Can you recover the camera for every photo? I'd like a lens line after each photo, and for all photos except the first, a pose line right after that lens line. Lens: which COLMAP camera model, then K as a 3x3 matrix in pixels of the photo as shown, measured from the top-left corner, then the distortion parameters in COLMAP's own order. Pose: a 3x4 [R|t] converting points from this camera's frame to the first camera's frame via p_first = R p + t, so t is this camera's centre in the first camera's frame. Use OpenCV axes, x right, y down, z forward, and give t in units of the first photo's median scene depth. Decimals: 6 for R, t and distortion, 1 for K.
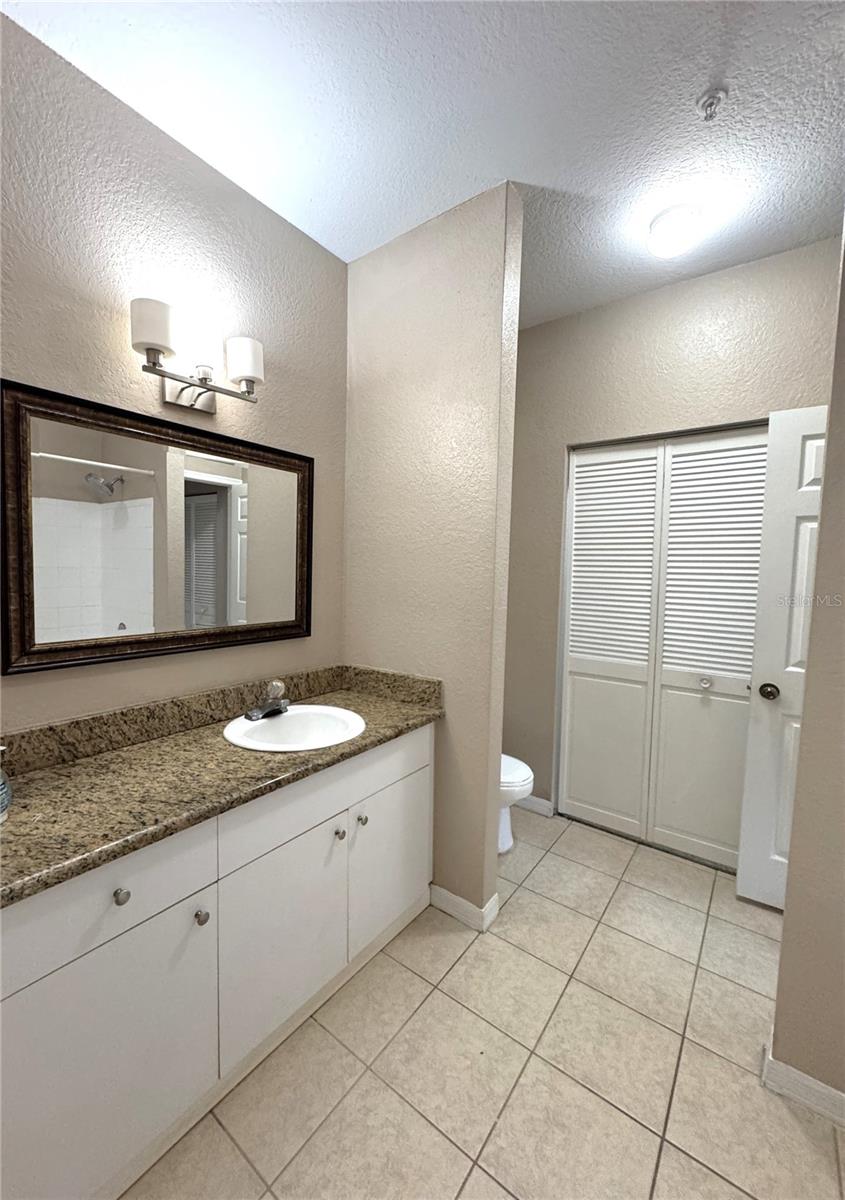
lens RADIAL K [[473.1, 0, 422.5], [0, 473.1, 600.0], [0, 0, 1]] dist [0.000288, 0.000047]
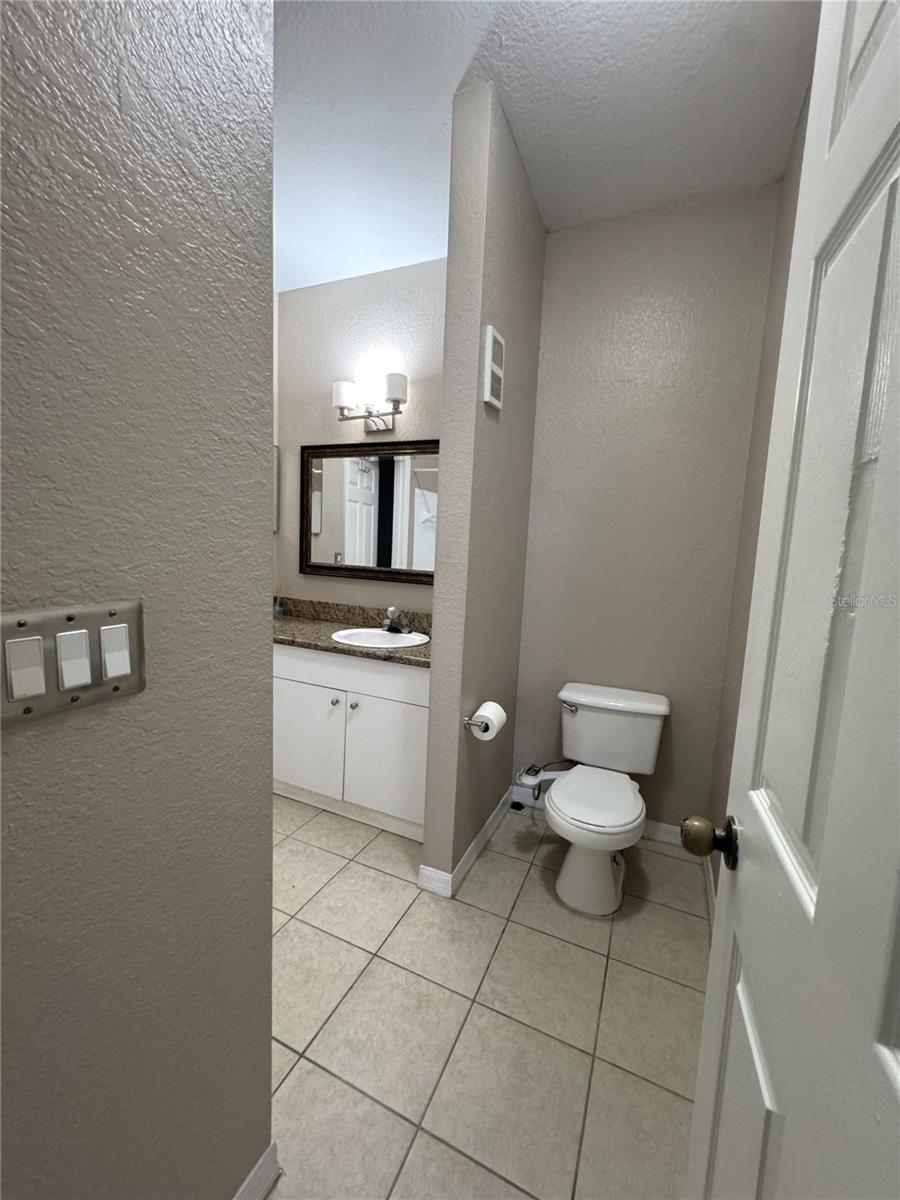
lens RADIAL K [[483.4, 0, 450.0], [0, 483.4, 600.0], [0, 0, 1]] dist [0.000710, 0.000205]
pose [[0.229165, 0.096197, -0.968622, 1.273202], [-0.107997, 0.991474, 0.072916, 0.027308], [0.967378, 0.087899, 0.237601, 0.914207]]
